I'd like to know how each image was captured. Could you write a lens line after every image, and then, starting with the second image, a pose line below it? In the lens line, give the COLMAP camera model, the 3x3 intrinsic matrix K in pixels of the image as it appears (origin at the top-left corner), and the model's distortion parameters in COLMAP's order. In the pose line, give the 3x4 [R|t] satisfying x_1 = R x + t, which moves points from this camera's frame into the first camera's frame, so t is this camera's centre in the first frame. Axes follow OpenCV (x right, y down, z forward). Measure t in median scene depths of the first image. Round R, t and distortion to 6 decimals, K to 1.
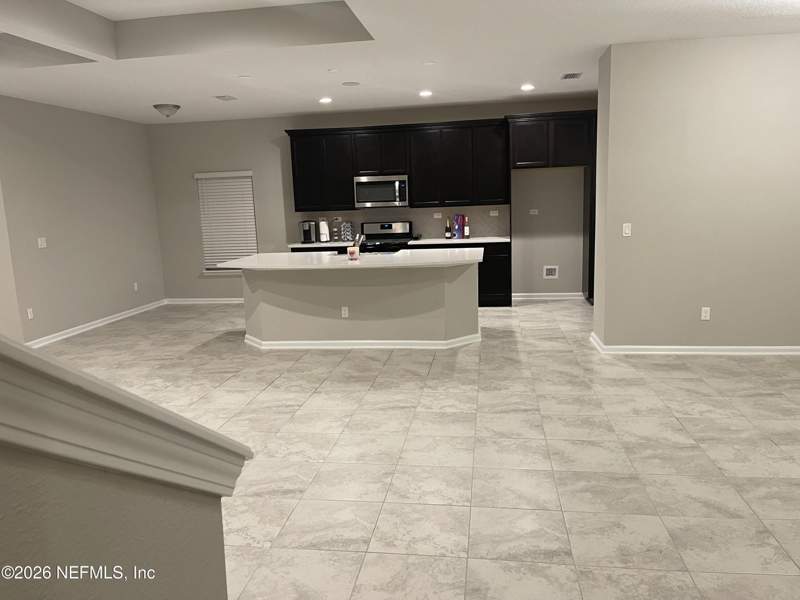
lens RADIAL K [[600.0, 0, 400.0], [0, 600.0, 300.0], [0, 0, 1]] dist [0.016407, -0.005262]
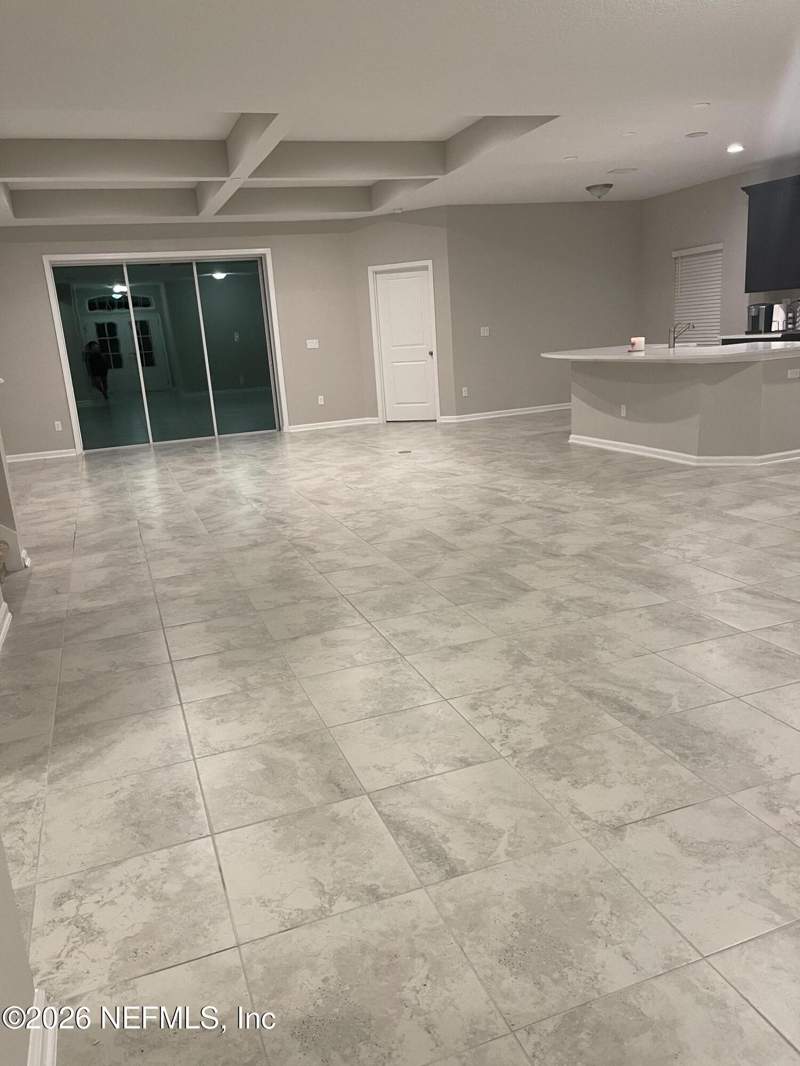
lens RADIAL K [[799.5, 0, 400.0], [0, 799.5, 533.0], [0, 0, 1]] dist [0.016407, -0.005262]
pose [[0.490359, 0.218953, -0.843568, 0.600686], [-0.087413, 0.975402, 0.202359, -0.011566], [0.867126, -0.025490, 0.497437, 0.062875]]
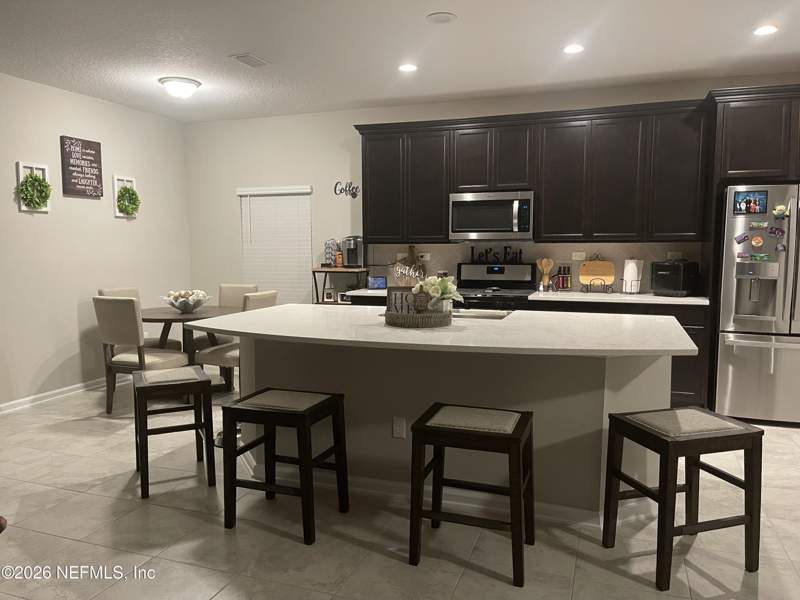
lens RADIAL K [[600.0, 0, 400.0], [0, 600.0, 300.0], [0, 0, 1]] dist [0.016407, -0.005262]
pose [[0.979814, 0.048954, -0.193823, 0.003086], [-0.058753, 0.997252, -0.045129, -0.057122], [0.191081, 0.055606, 0.979998, 0.360192]]
